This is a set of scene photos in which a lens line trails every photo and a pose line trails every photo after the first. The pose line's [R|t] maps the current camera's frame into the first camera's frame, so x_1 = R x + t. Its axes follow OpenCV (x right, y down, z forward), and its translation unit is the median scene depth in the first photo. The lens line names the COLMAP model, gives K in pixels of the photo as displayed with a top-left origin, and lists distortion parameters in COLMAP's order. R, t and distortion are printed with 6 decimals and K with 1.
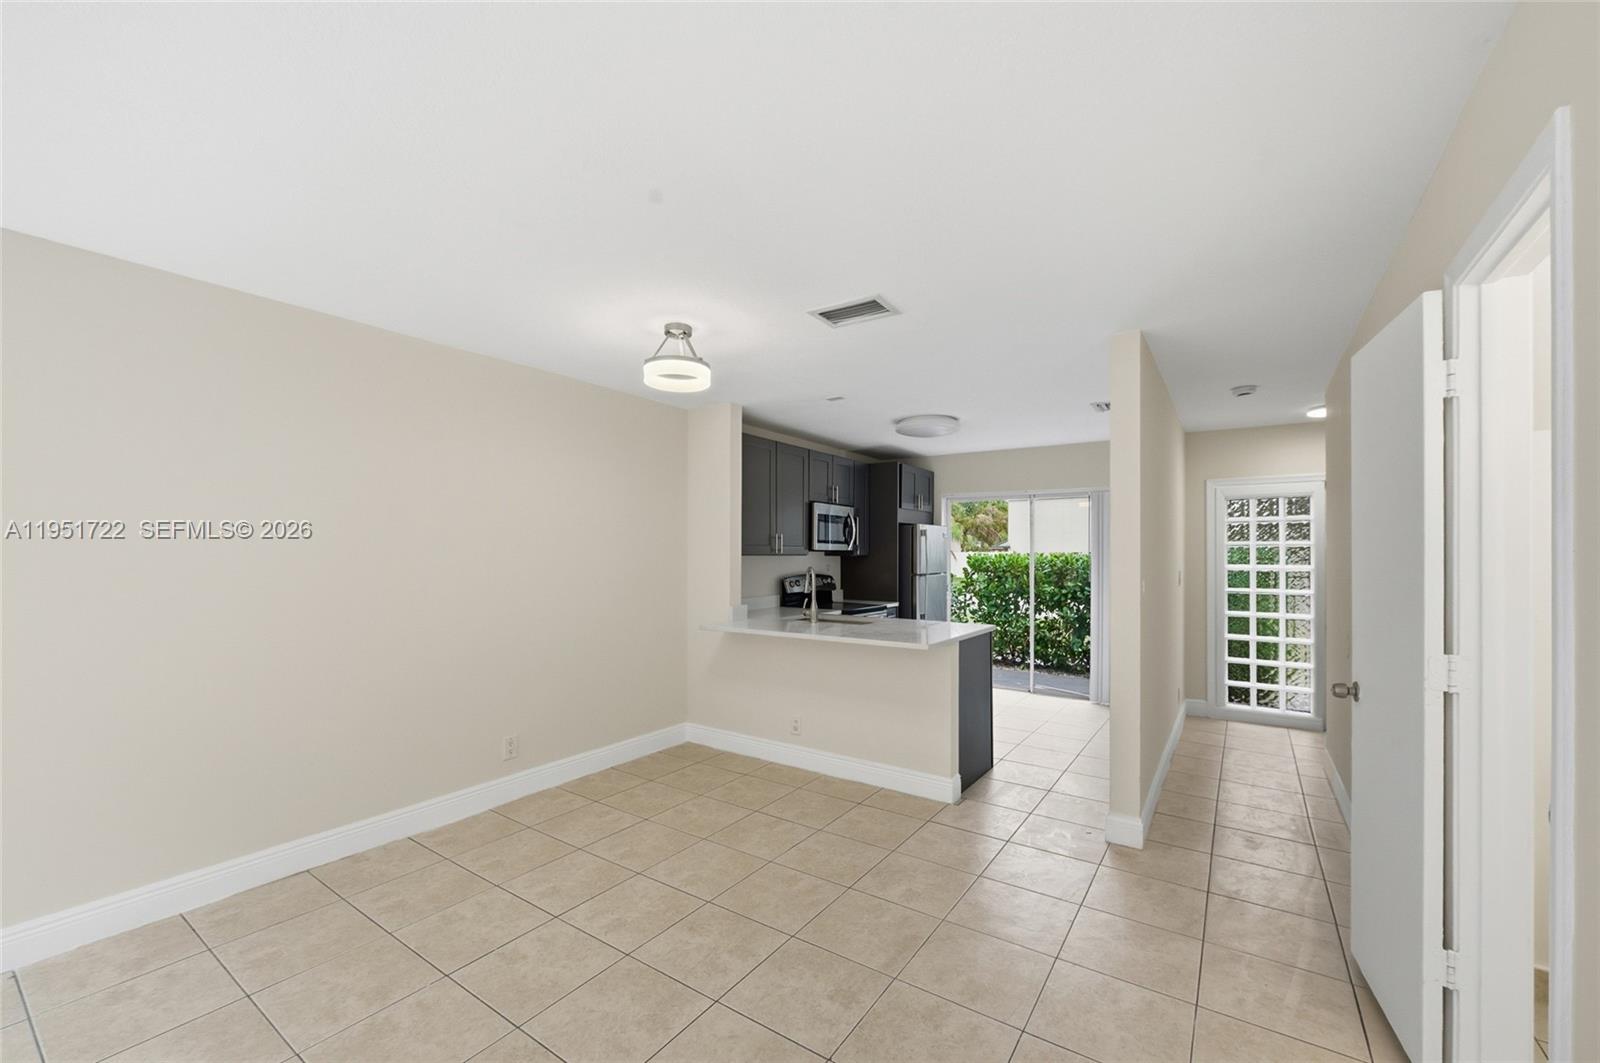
lens RADIAL K [[634.6, 0, 798.0], [0, 634.6, 555.3], [0, 0, 1]] dist [-0.000777, -0.000202]
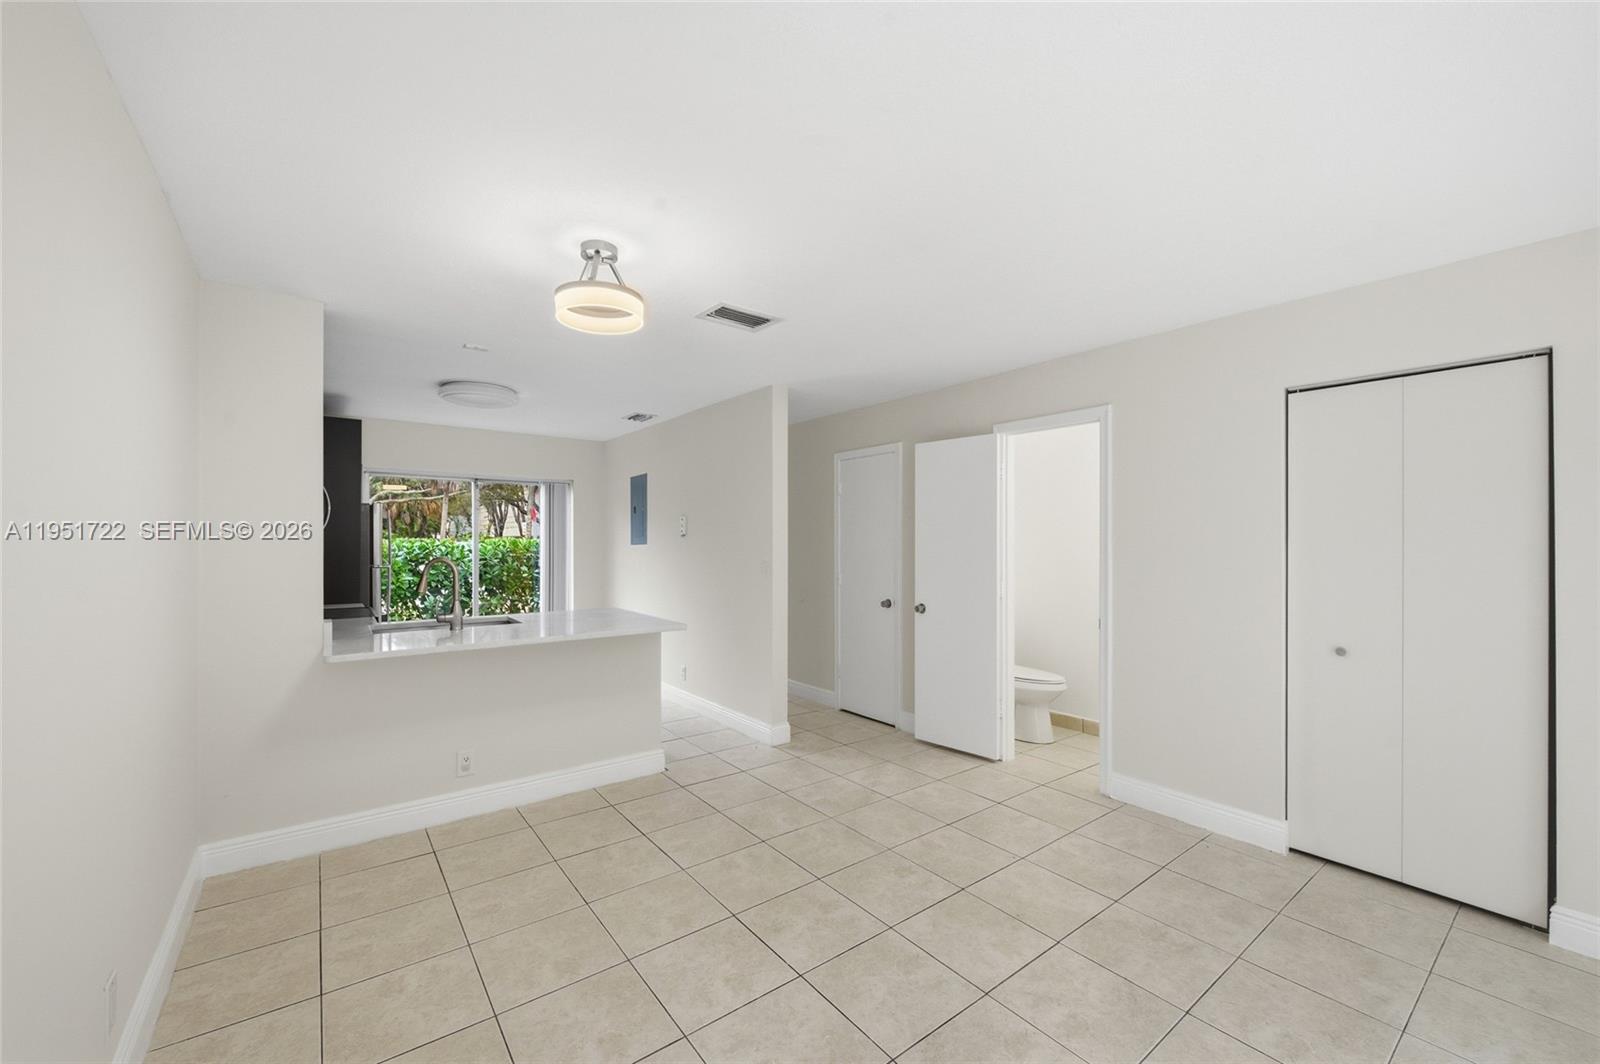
lens RADIAL K [[634.5, 0, 796.1], [0, 634.5, 540.0], [0, 0, 1]] dist [-0.001852, -0.000302]
pose [[0.314487, -0.001498, 0.949261, -0.411566], [-0.000102, 0.999999, 0.001612, -0.002713], [-0.949262, -0.000603, 0.314487, 0.256493]]
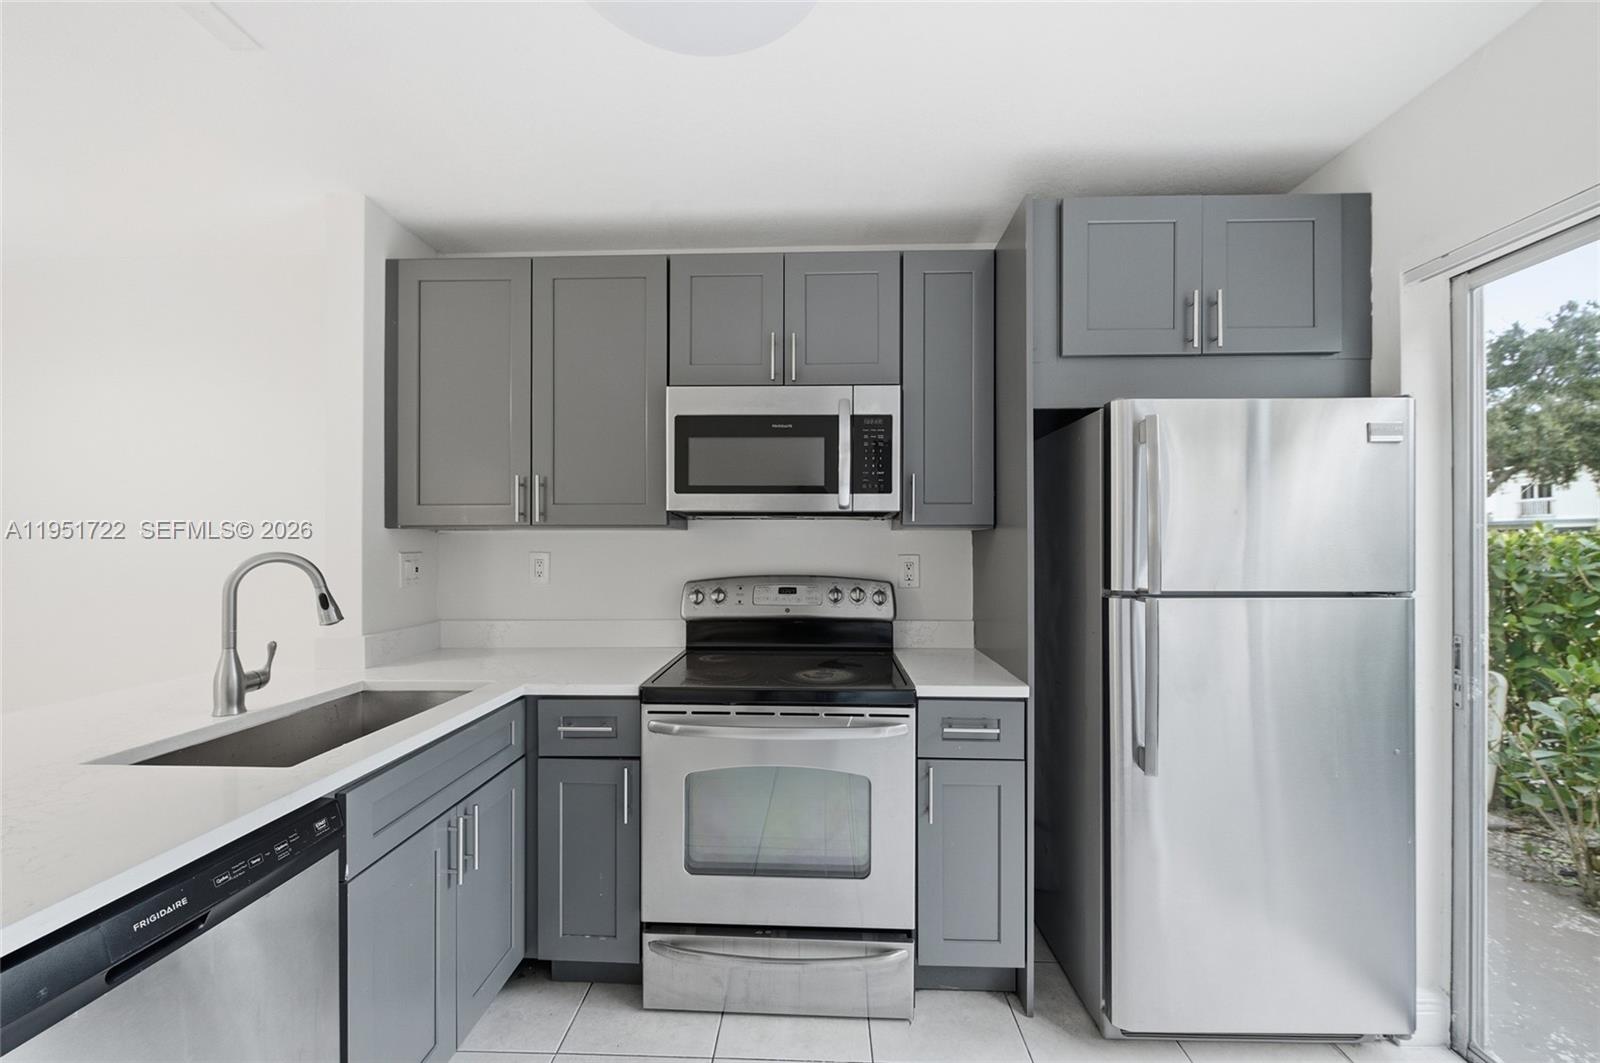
lens RADIAL K [[633.6, 0, 799.9], [0, 633.6, 541.1], [0, 0, 1]] dist [-0.000963, -0.000477]
pose [[0.536046, -0.006578, -0.844163, 0.346701], [0.002861, 0.999978, -0.005976, 0.010664], [0.844184, 0.000788, 0.536053, 0.767107]]
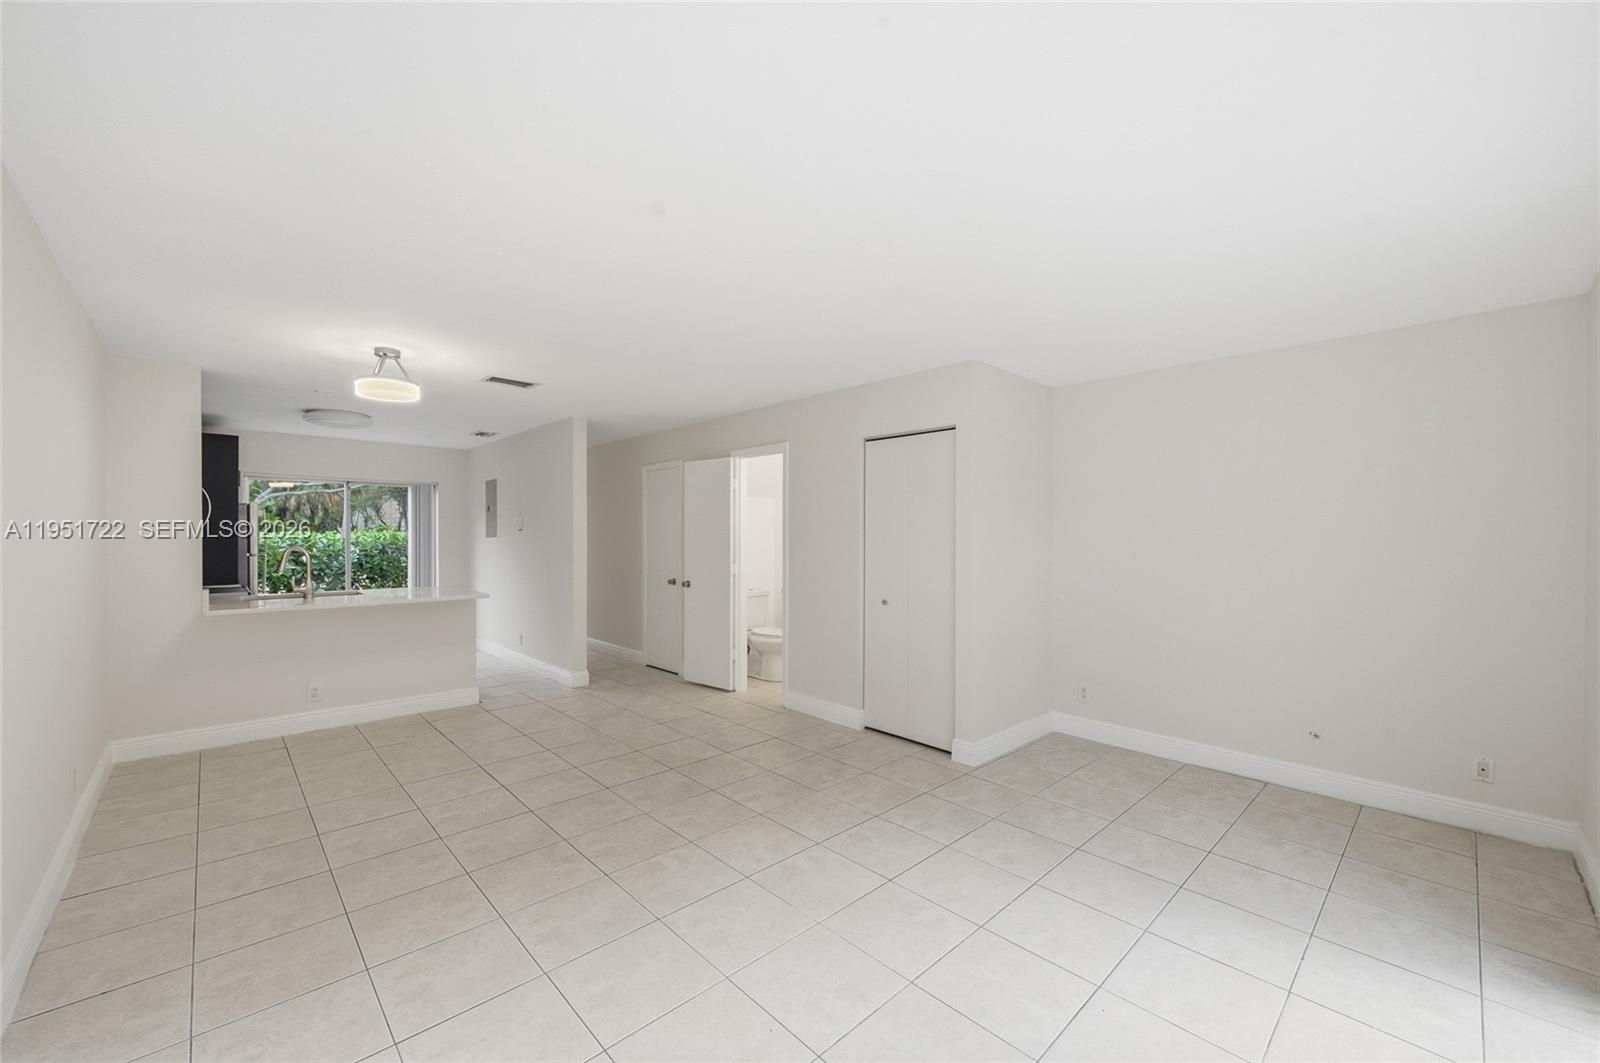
lens RADIAL K [[633.6, 0, 799.9], [0, 633.6, 541.1], [0, 0, 1]] dist [-0.000963, -0.000477]
pose [[0.212540, -0.011782, 0.977081, -0.594407], [-0.001788, 0.999921, 0.012447, -0.002406], [-0.977151, -0.004392, 0.212502, -0.022304]]
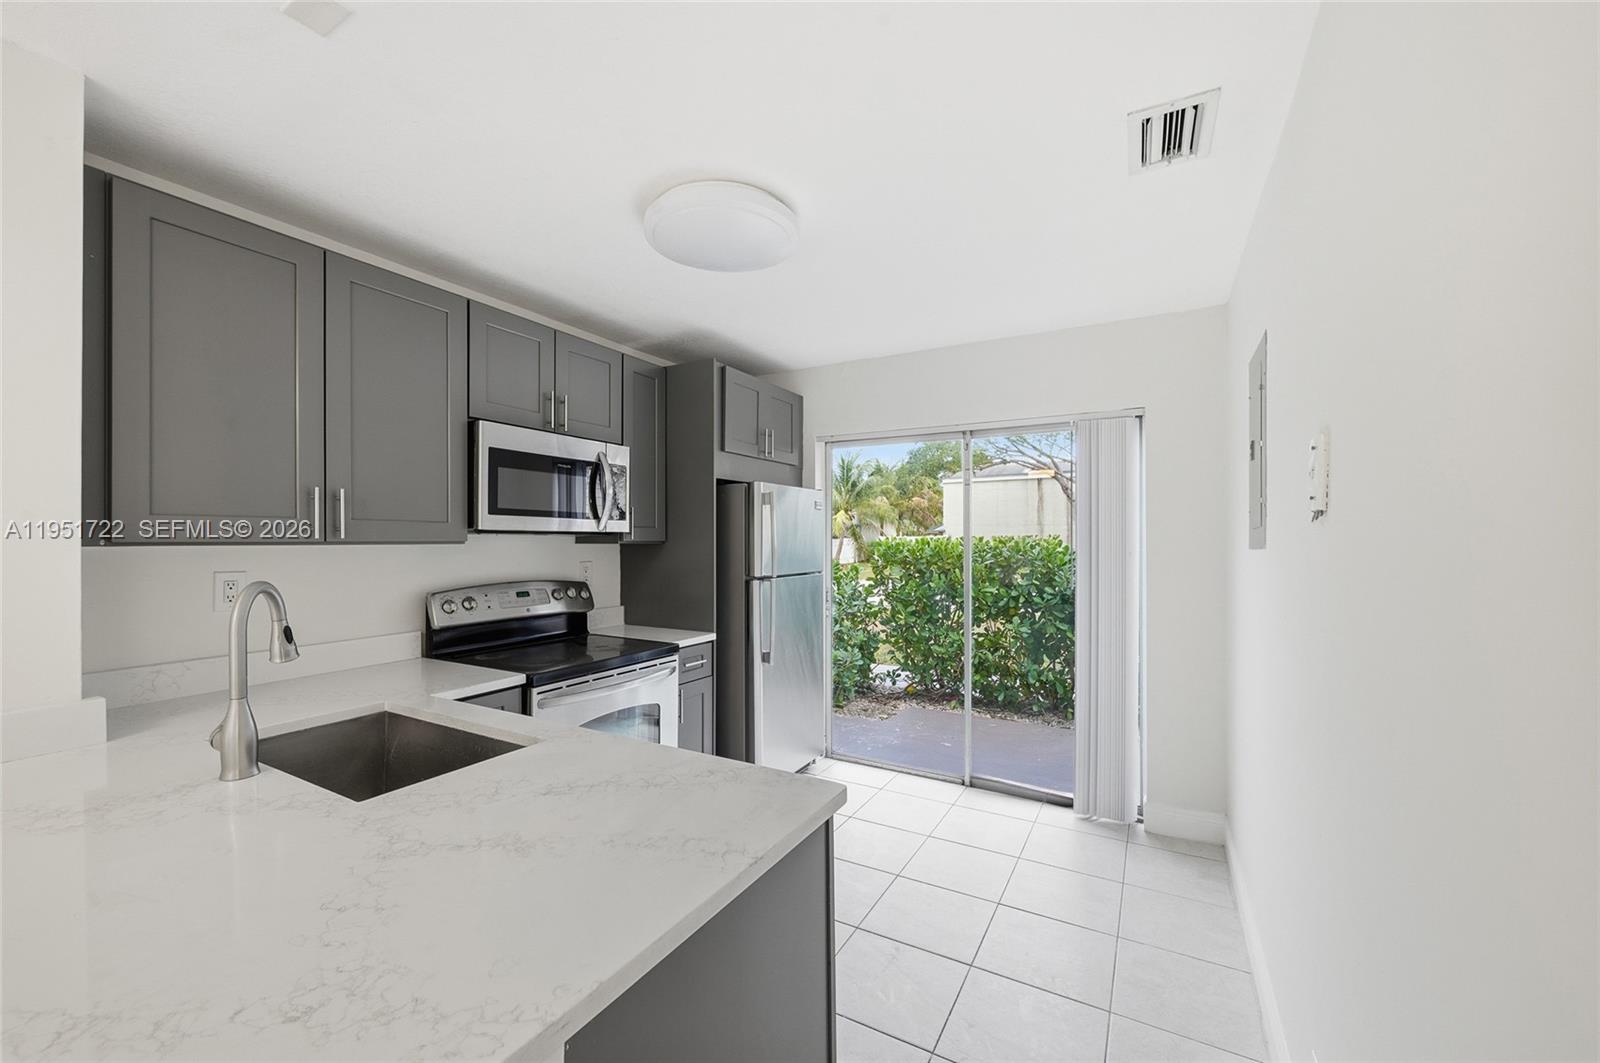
lens RADIAL K [[633.6, 0, 799.9], [0, 633.6, 541.1], [0, 0, 1]] dist [-0.000963, -0.000477]
pose [[0.995481, -0.003169, 0.094904, 0.179368], [0.003025, 0.999994, 0.001666, -0.000637], [-0.094909, -0.001371, 0.995485, 0.487539]]
